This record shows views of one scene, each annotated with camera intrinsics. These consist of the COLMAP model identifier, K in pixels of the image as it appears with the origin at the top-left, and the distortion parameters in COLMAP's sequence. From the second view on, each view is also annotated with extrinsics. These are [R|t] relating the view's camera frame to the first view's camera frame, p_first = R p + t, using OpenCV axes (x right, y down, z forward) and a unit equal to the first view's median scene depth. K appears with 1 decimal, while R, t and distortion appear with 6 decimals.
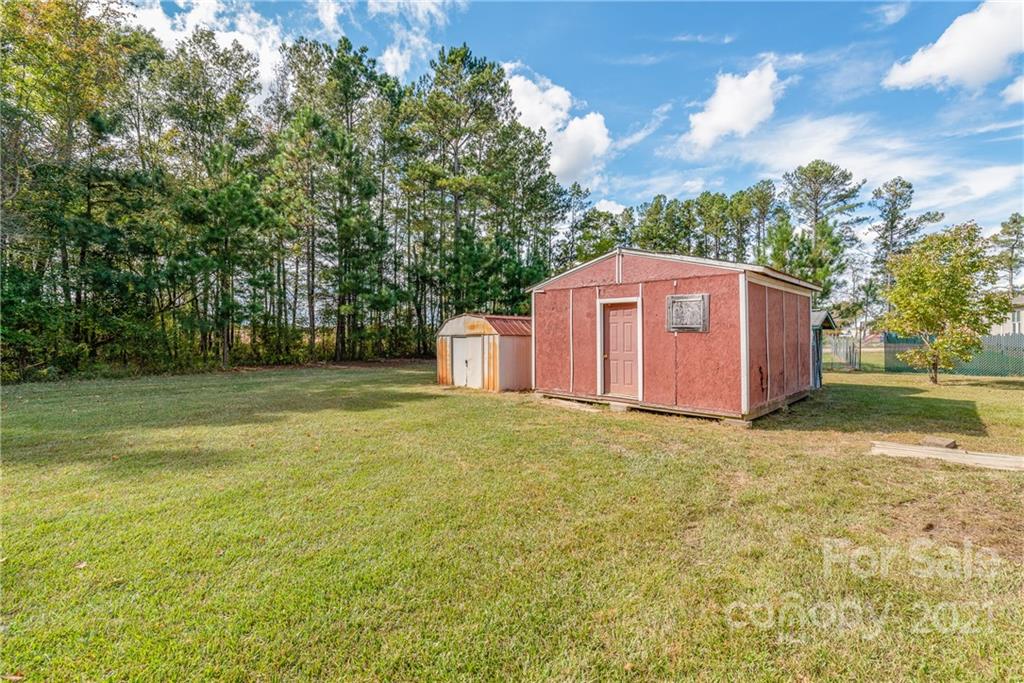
lens RADIAL K [[435.1, 0, 511.8], [0, 435.1, 336.8], [0, 0, 1]] dist [0.003830, -0.000067]
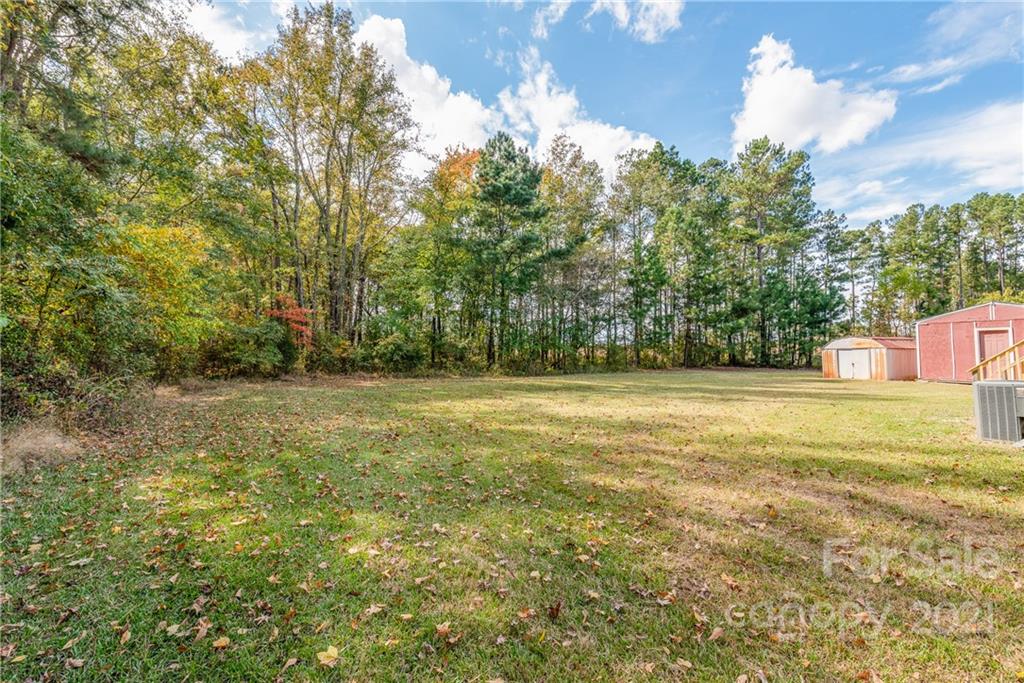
lens RADIAL K [[435.1, 0, 510.4], [0, 435.1, 341.1], [0, 0, 1]] dist [0.003830, -0.000067]
pose [[0.927147, -0.008758, -0.374595, -0.194158], [-0.004491, 0.999395, -0.034480, 0.008410], [0.374670, 0.033650, 0.926547, -0.302541]]
